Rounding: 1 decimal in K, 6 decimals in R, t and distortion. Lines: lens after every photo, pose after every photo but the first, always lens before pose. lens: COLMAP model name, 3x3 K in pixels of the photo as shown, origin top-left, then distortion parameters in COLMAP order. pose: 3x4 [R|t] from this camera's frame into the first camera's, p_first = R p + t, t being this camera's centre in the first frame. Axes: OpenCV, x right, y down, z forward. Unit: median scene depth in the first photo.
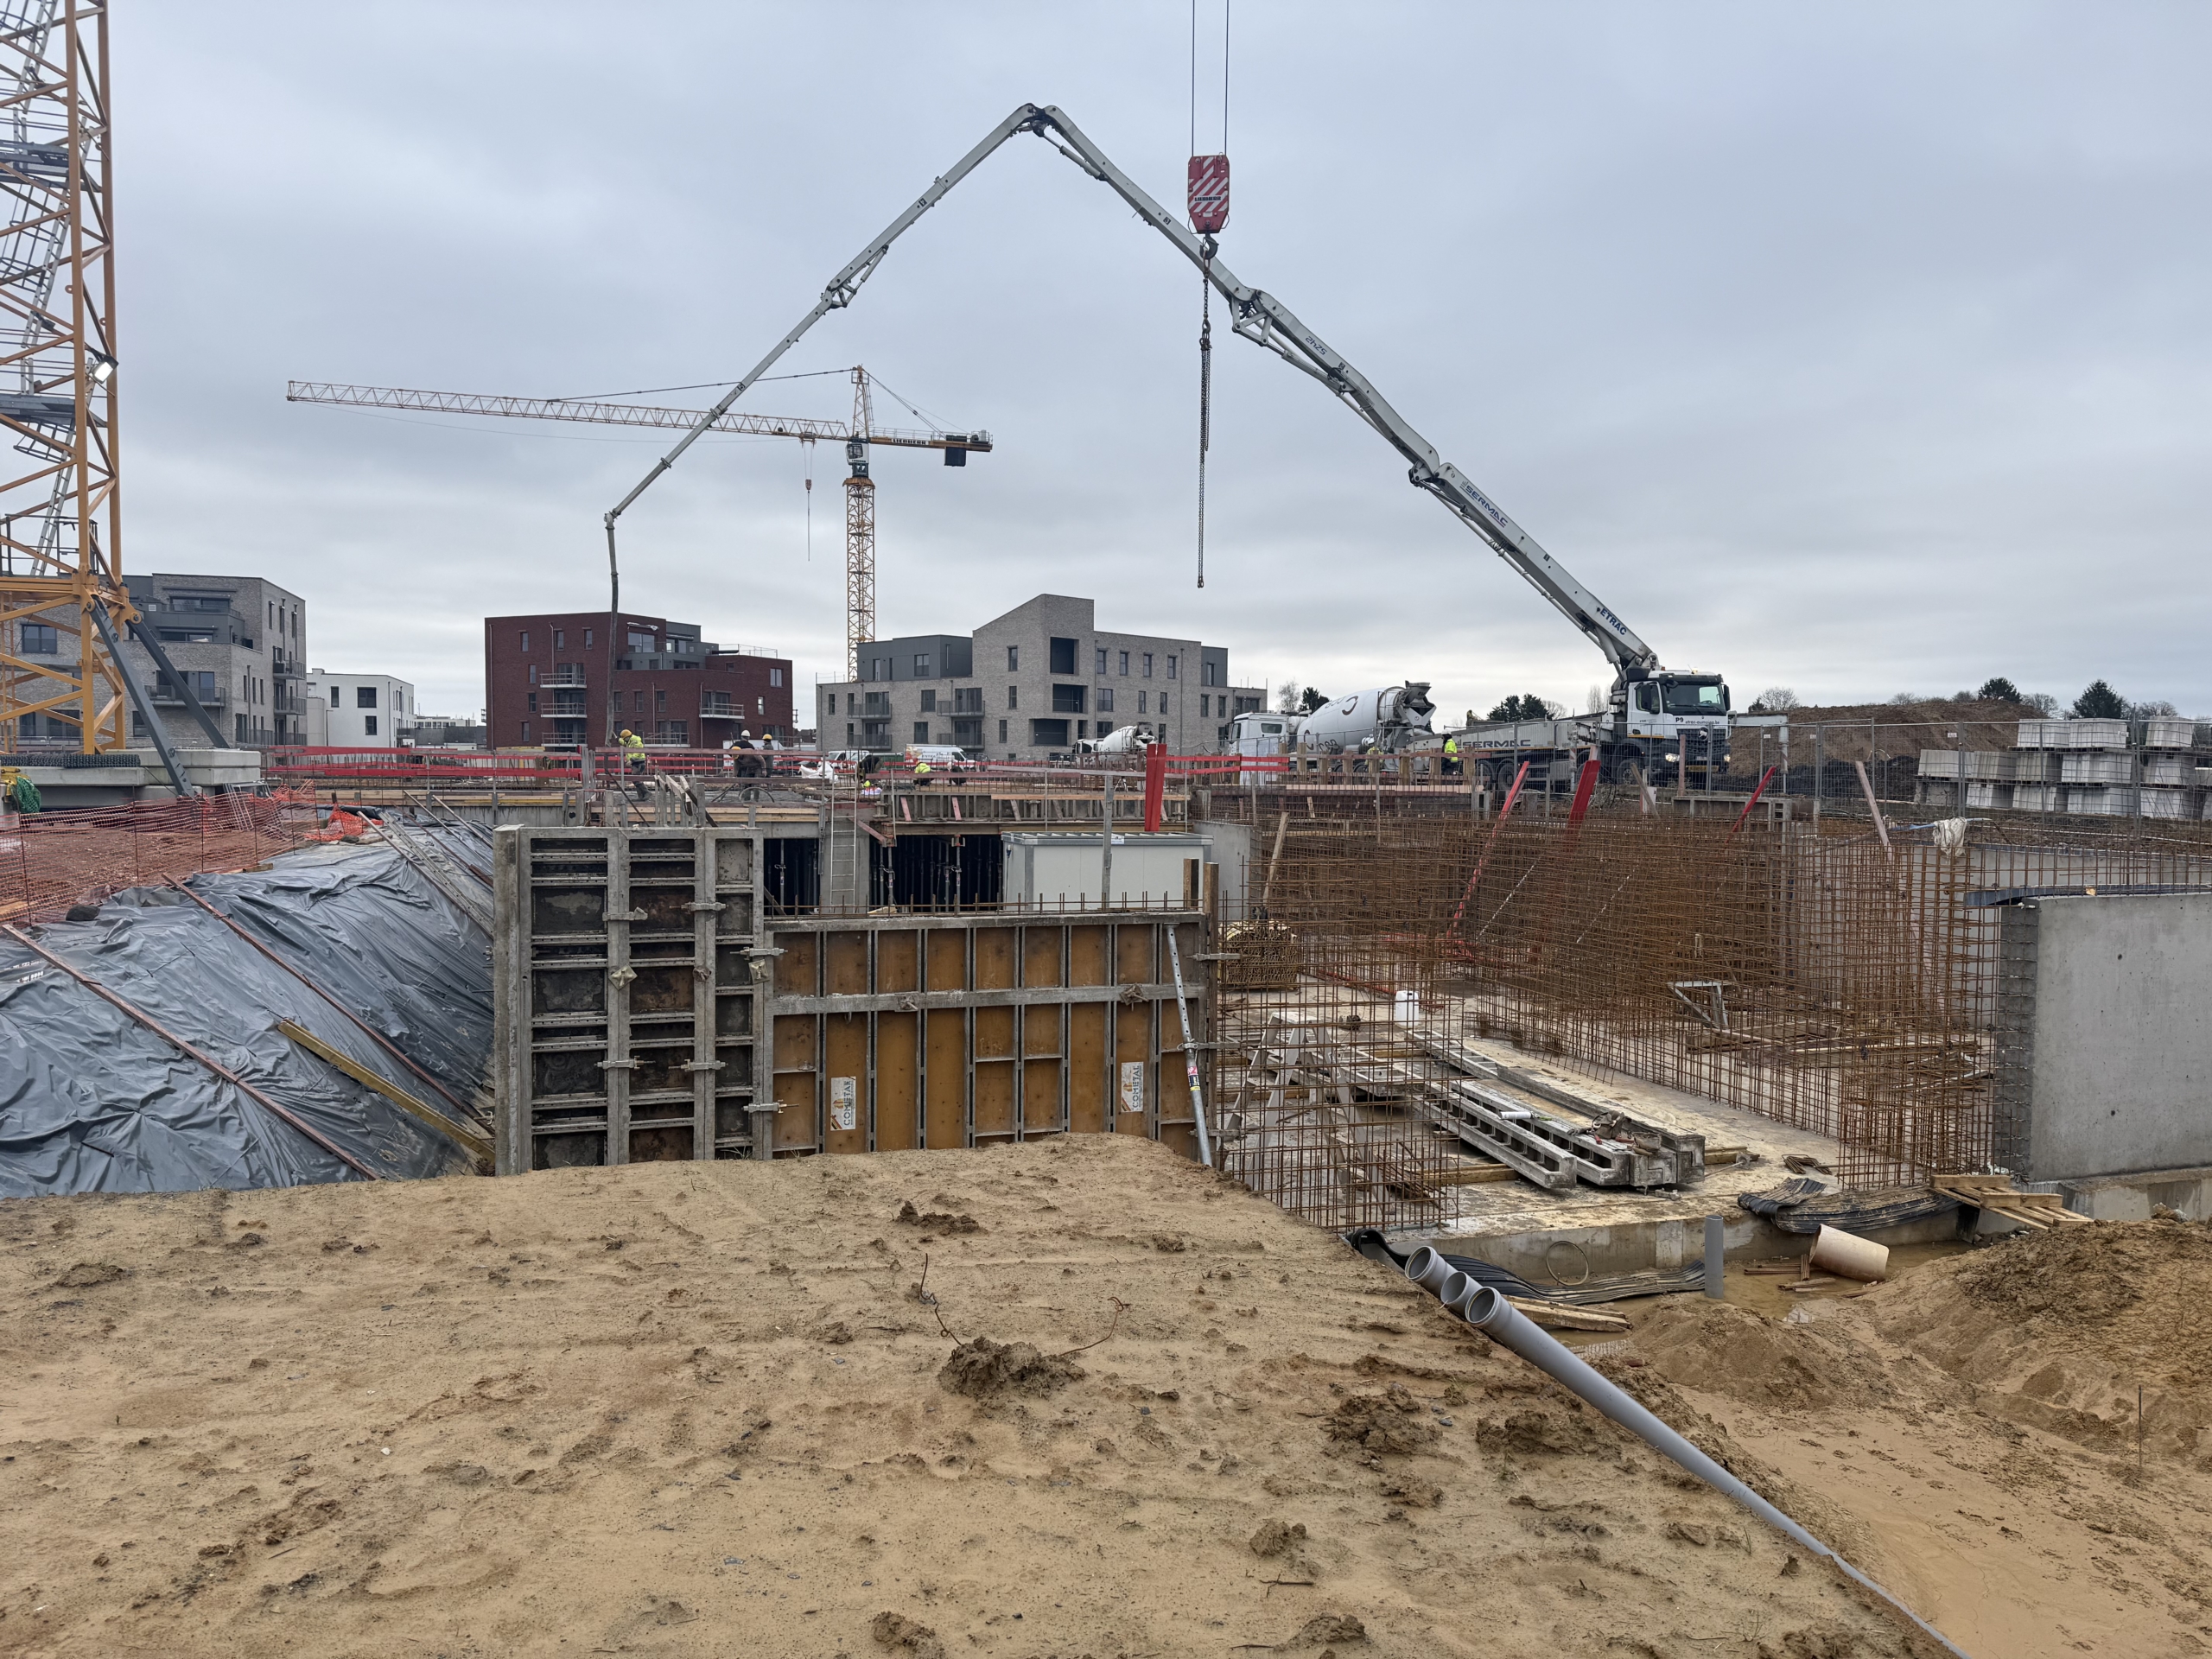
lens RADIAL K [[1545.5, 0, 1130.3], [0, 1545.5, 869.3], [0, 0, 1]] dist [0.087617, -0.106781]
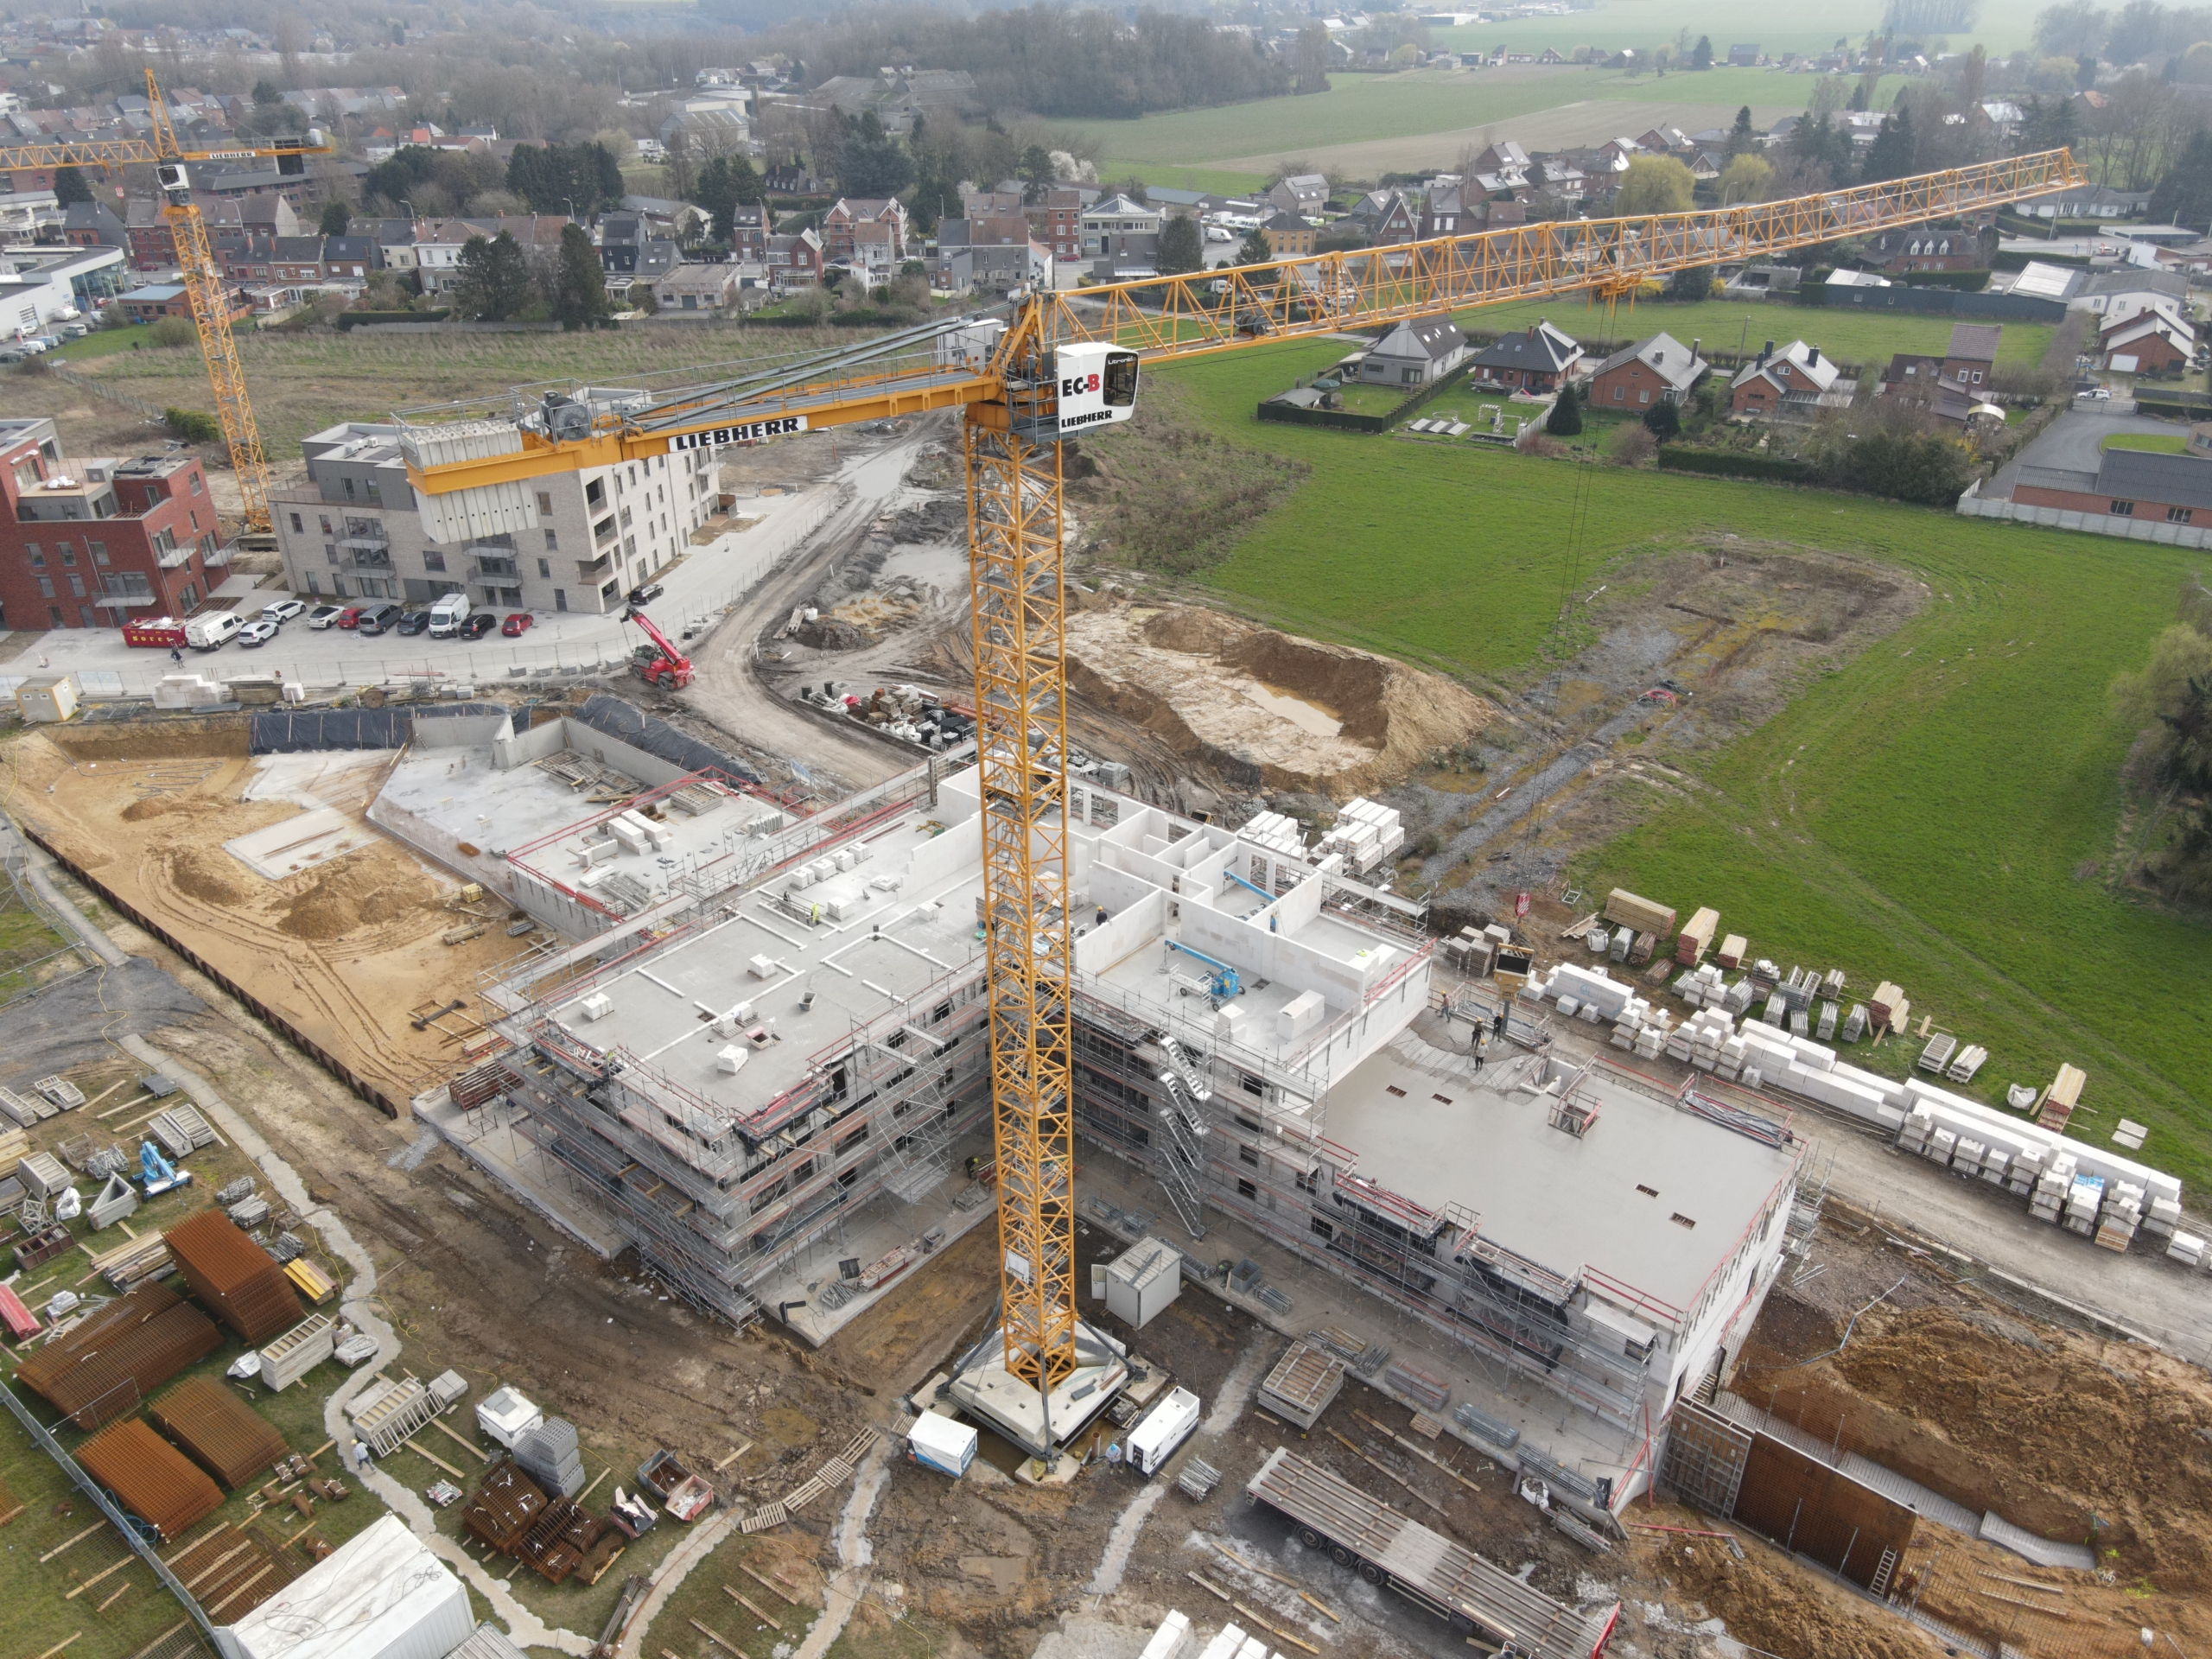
lens RADIAL K [[1640.7, 0, 1108.1], [0, 1640.7, 833.5], [0, 0, 1]] dist [0.009730, 0.003826]
pose [[0.844841, -0.262752, 0.466052, -0.325093], [0.040831, 0.900222, 0.433513, -0.394696], [-0.533457, -0.347221, 0.771273, -0.147495]]
